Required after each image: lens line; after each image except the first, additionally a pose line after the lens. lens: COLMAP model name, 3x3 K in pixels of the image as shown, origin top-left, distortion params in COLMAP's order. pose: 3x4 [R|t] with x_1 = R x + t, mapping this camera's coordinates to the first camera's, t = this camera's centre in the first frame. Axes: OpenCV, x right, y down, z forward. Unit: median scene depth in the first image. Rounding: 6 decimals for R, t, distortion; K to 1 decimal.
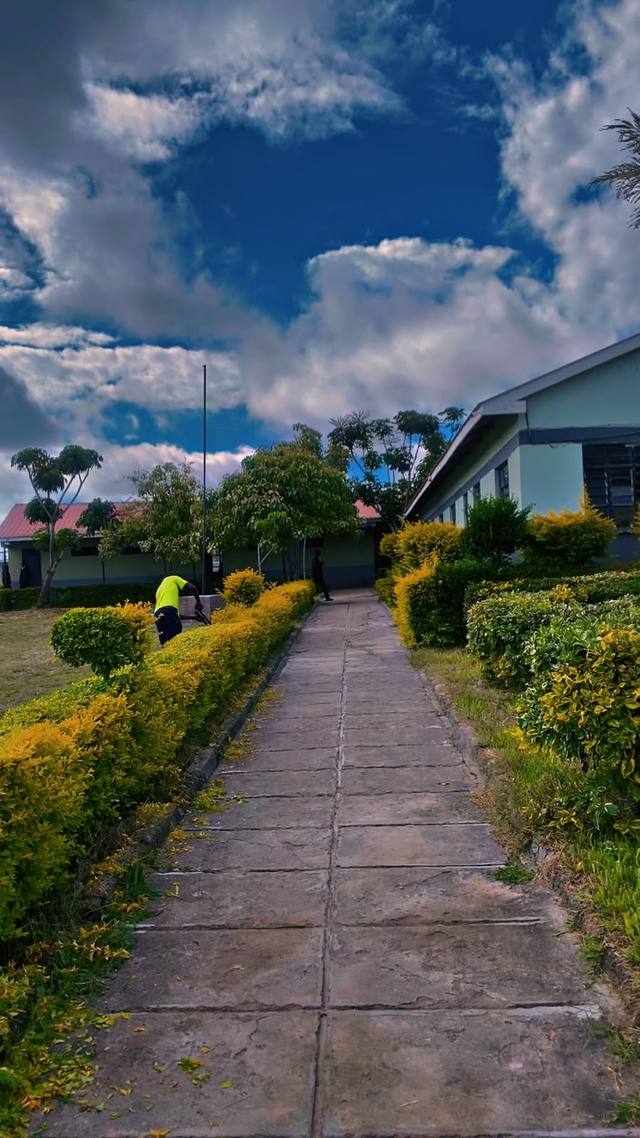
lens RADIAL K [[826.6, 0, 319.1], [0, 826.6, 565.2], [0, 0, 1]] dist [-0.075890, 0.000739]
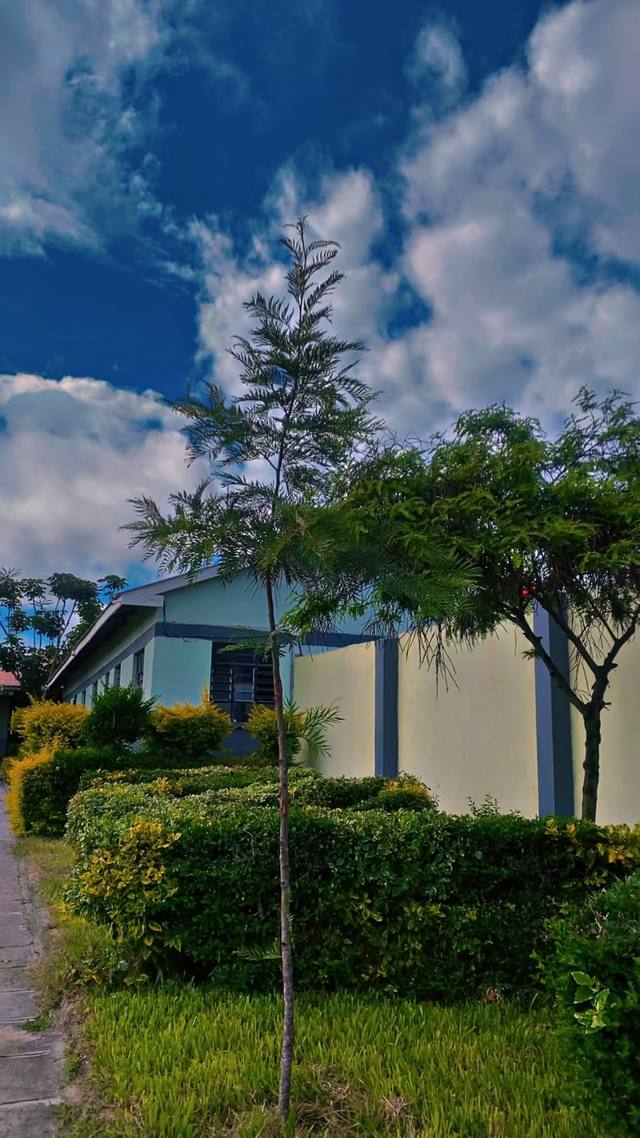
lens RADIAL K [[911.6, 0, 322.6], [0, 911.6, 571.5], [0, 0, 1]] dist [0.041979, -0.025013]
pose [[0.924920, 0.120301, 0.360626, 0.013657], [-0.052301, 0.979857, -0.192730, -0.014978], [-0.376547, 0.159399, 0.912581, -0.162407]]
